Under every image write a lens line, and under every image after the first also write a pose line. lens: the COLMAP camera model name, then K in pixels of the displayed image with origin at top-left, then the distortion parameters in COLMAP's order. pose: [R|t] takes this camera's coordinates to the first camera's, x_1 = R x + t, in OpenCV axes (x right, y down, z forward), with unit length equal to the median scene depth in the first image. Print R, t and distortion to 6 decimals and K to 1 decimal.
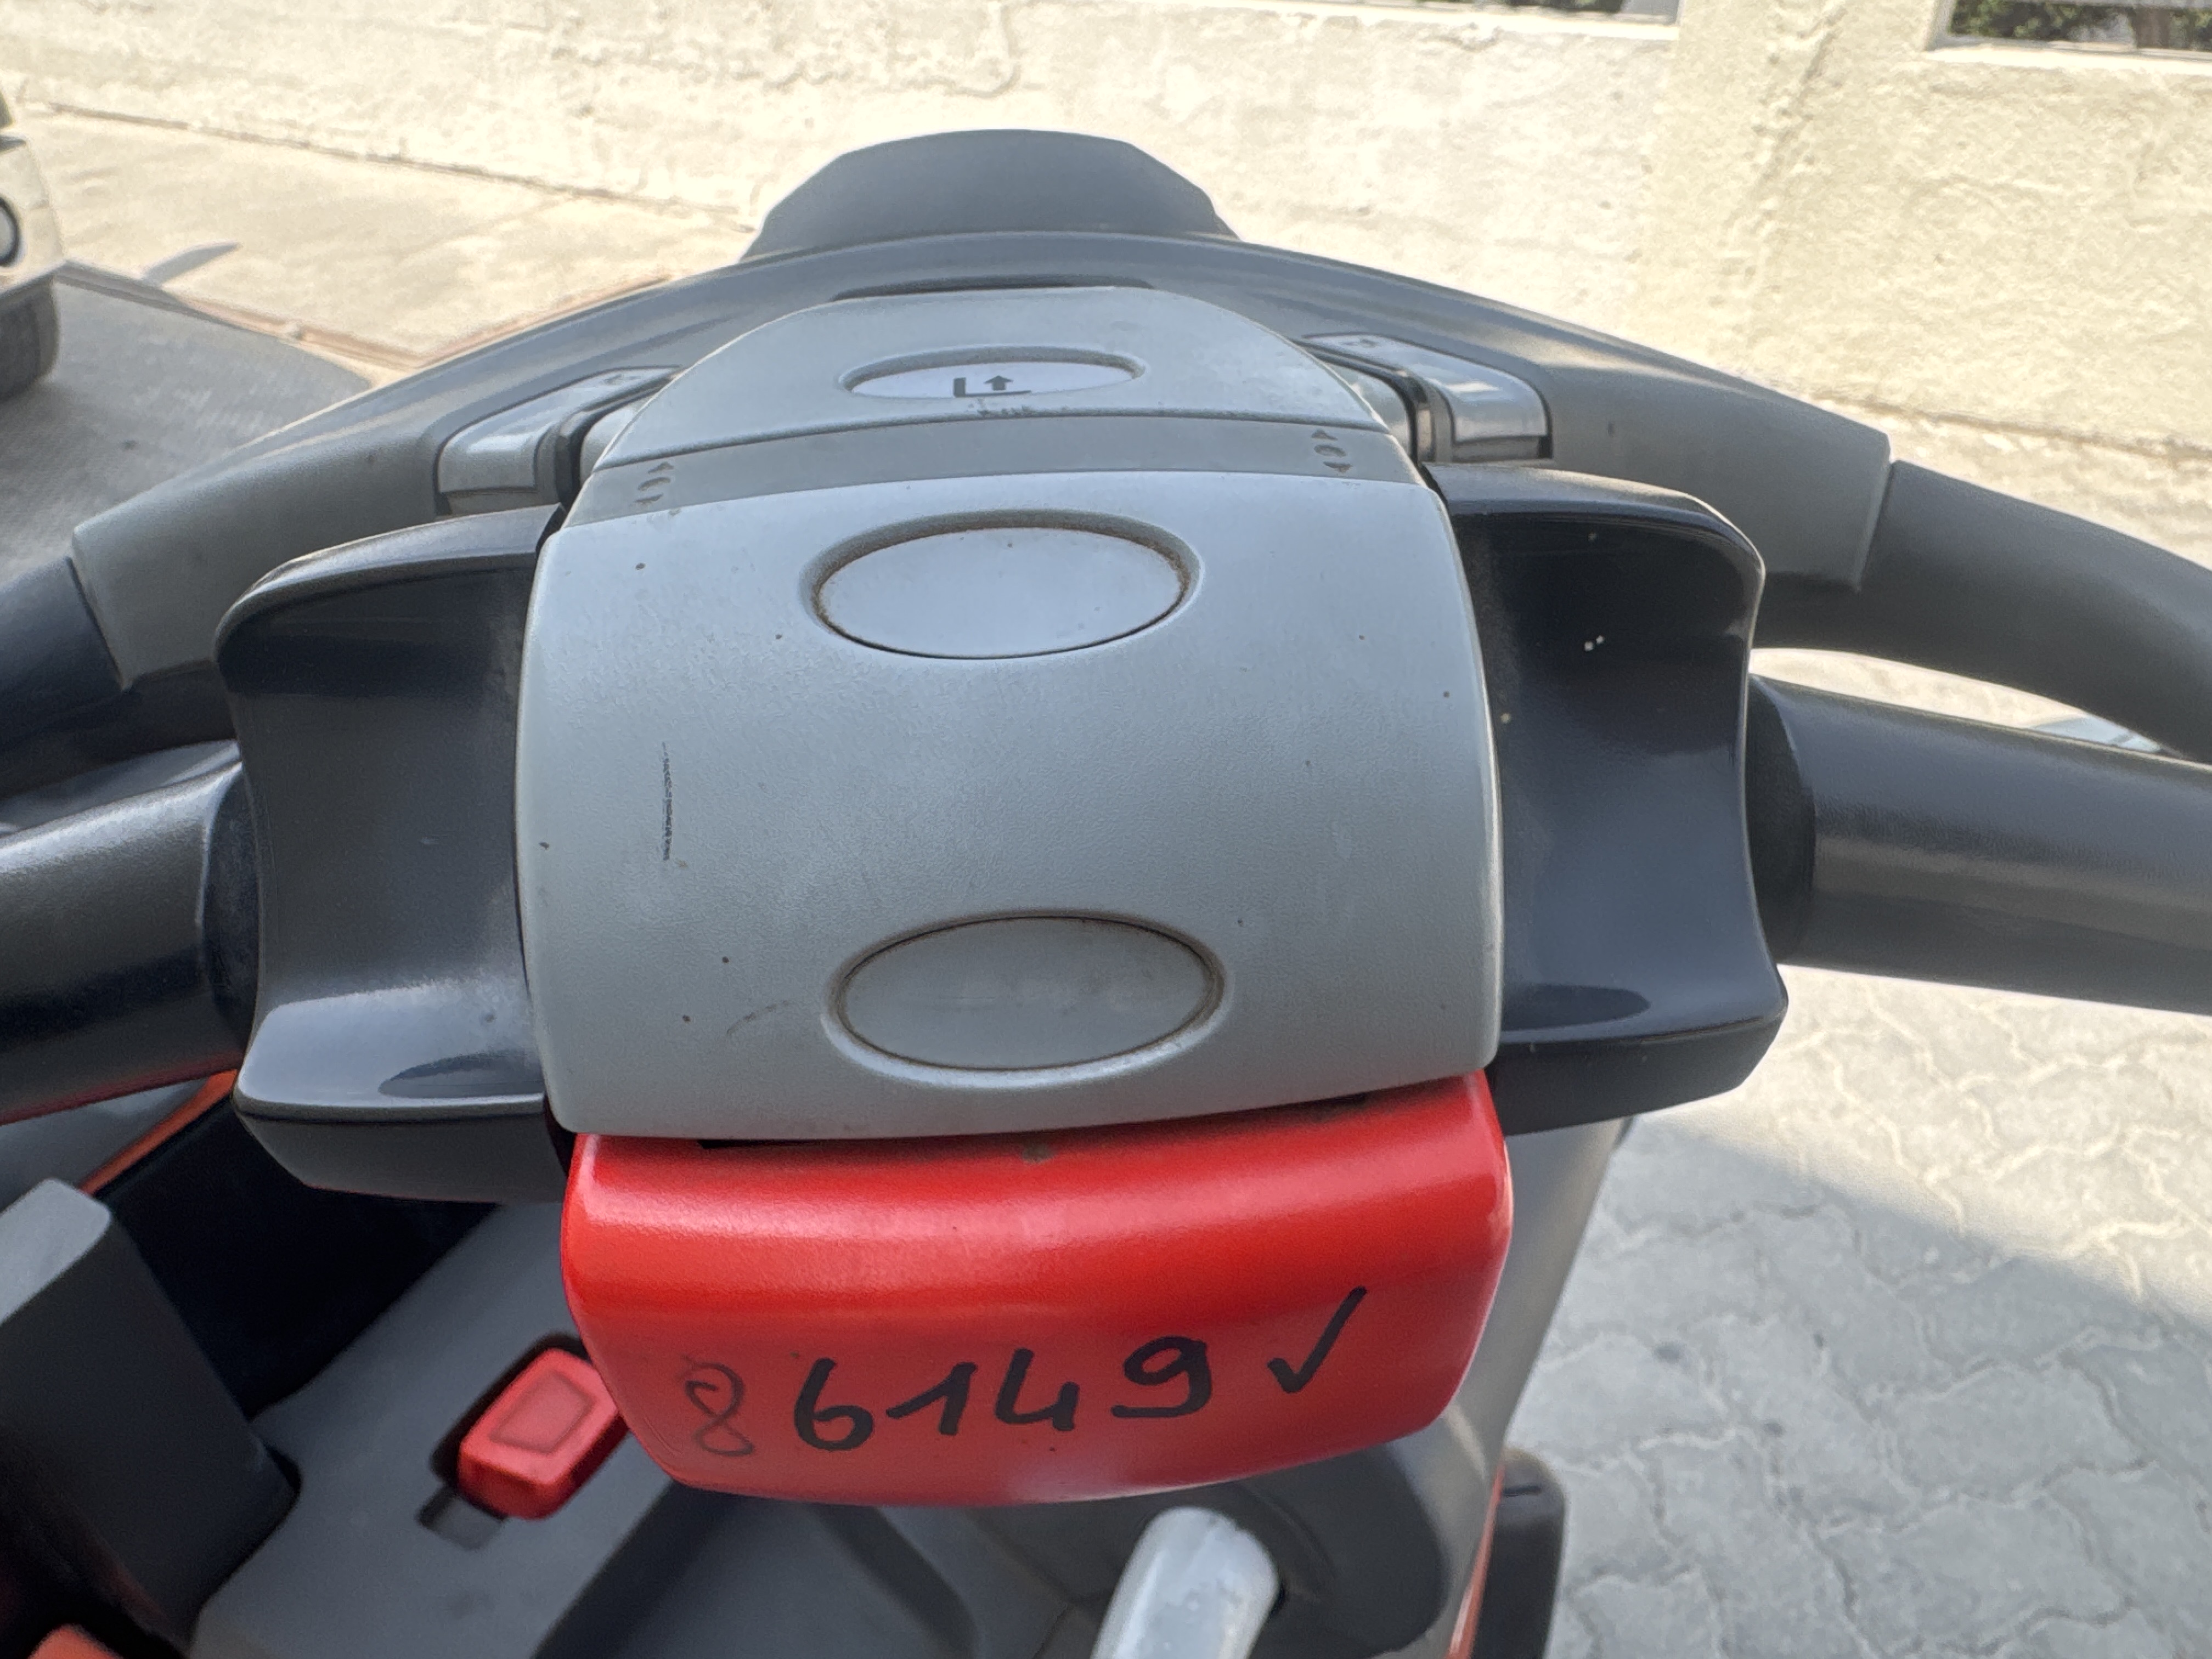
lens RADIAL K [[1578.7, 0, 1103.4], [0, 1578.7, 842.7], [0, 0, 1]] dist [-0.000801, -0.002819]
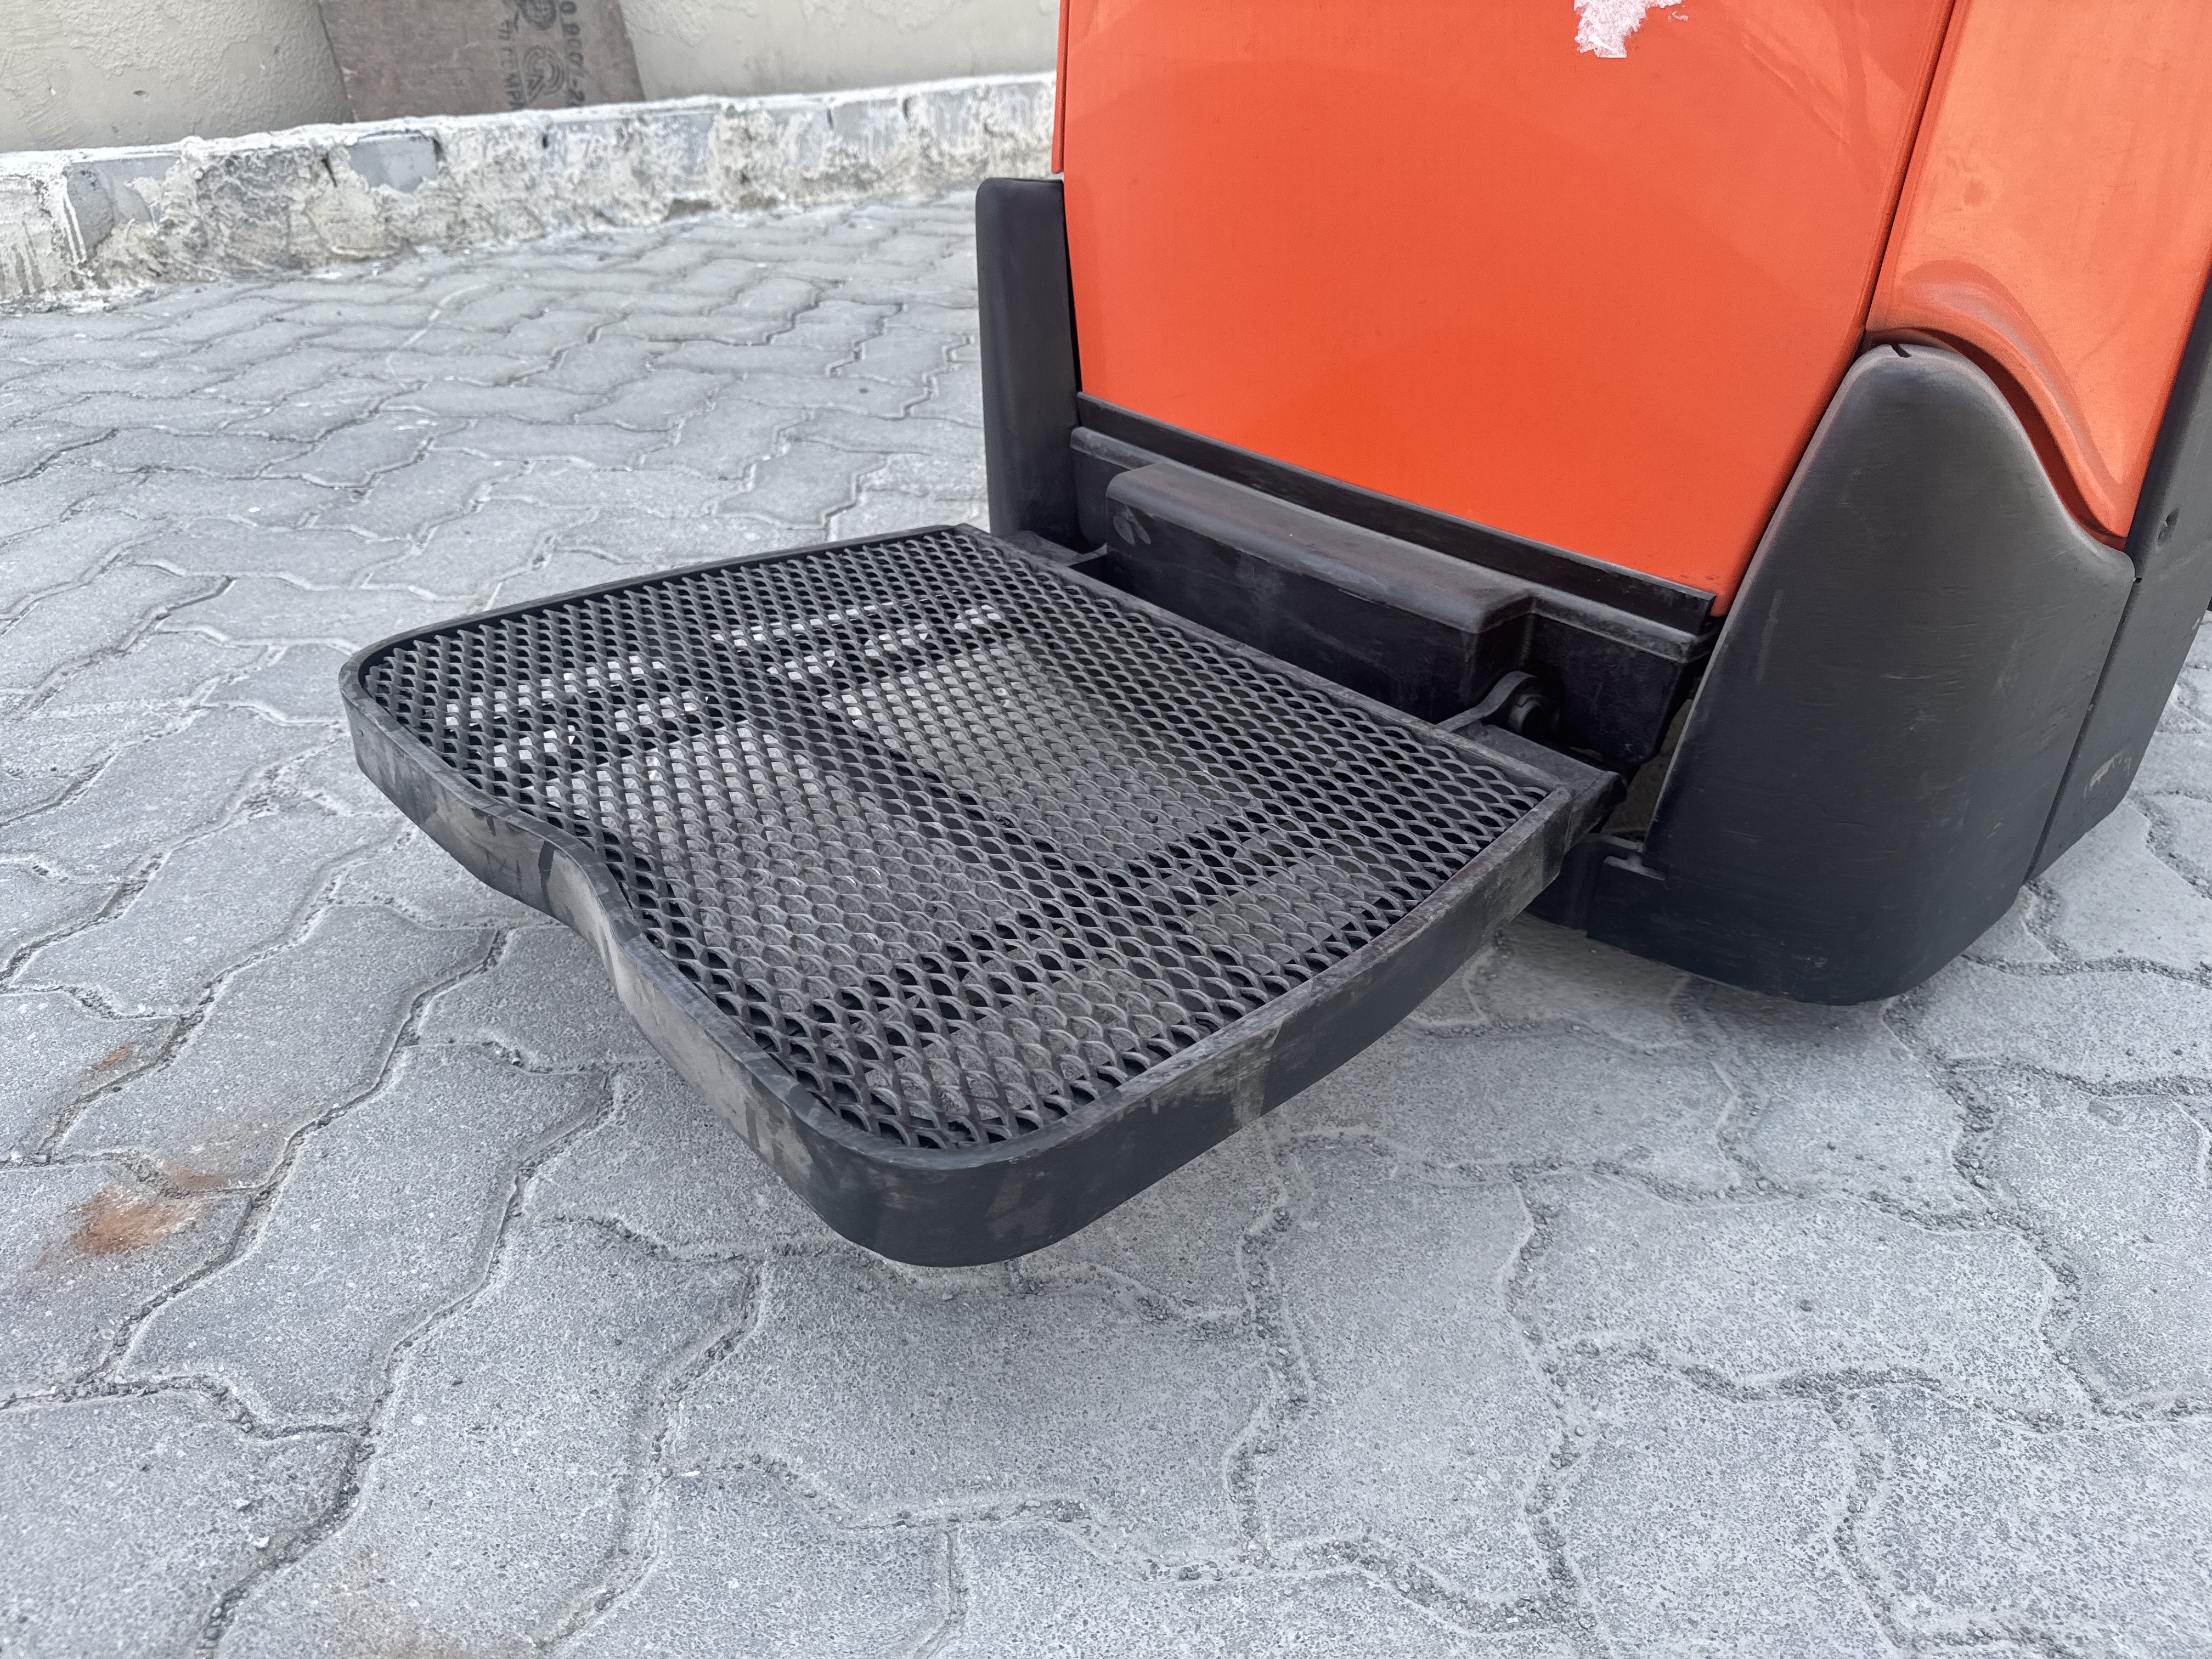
lens RADIAL K [[1575.8, 0, 1099.8], [0, 1575.8, 821.5], [0, 0, 1]] dist [0.016827, -0.048233]
pose [[-0.334614, 0.500942, -0.798179, 0.347464], [-0.550553, 0.583498, 0.597010, 0.111330], [0.764804, 0.639208, 0.080549, 0.285357]]
